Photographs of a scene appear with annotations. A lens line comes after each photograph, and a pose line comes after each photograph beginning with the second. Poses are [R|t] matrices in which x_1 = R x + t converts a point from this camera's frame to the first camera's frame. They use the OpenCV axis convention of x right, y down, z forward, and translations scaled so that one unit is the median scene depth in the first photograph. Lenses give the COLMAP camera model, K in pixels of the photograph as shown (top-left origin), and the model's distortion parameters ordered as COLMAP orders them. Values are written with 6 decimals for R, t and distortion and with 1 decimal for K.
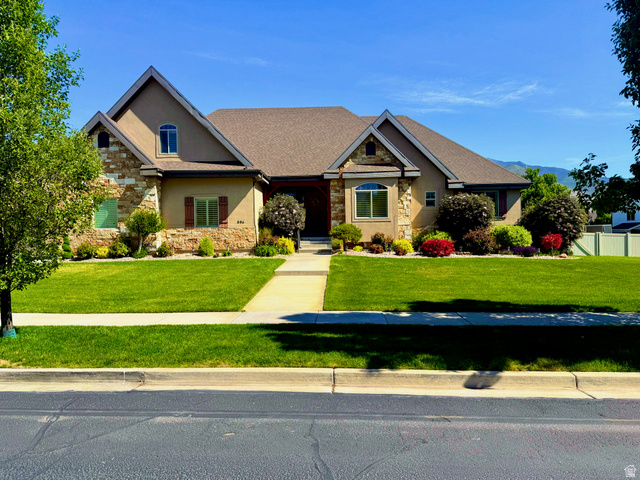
lens RADIAL K [[481.3, 0, 320.0], [0, 481.3, 240.0], [0, 0, 1]] dist [0.005271, -0.000655]
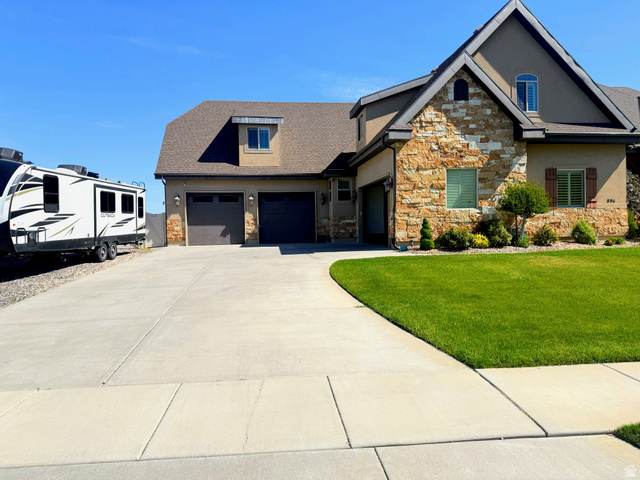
lens RADIAL K [[481.3, 0, 320.0], [0, 481.3, 240.0], [0, 0, 1]] dist [0.005271, -0.000655]
pose [[0.991408, -0.009159, 0.130486, -0.765304], [0.007450, 0.999880, 0.013578, 0.013247], [-0.130594, -0.012490, 0.991357, 0.282703]]
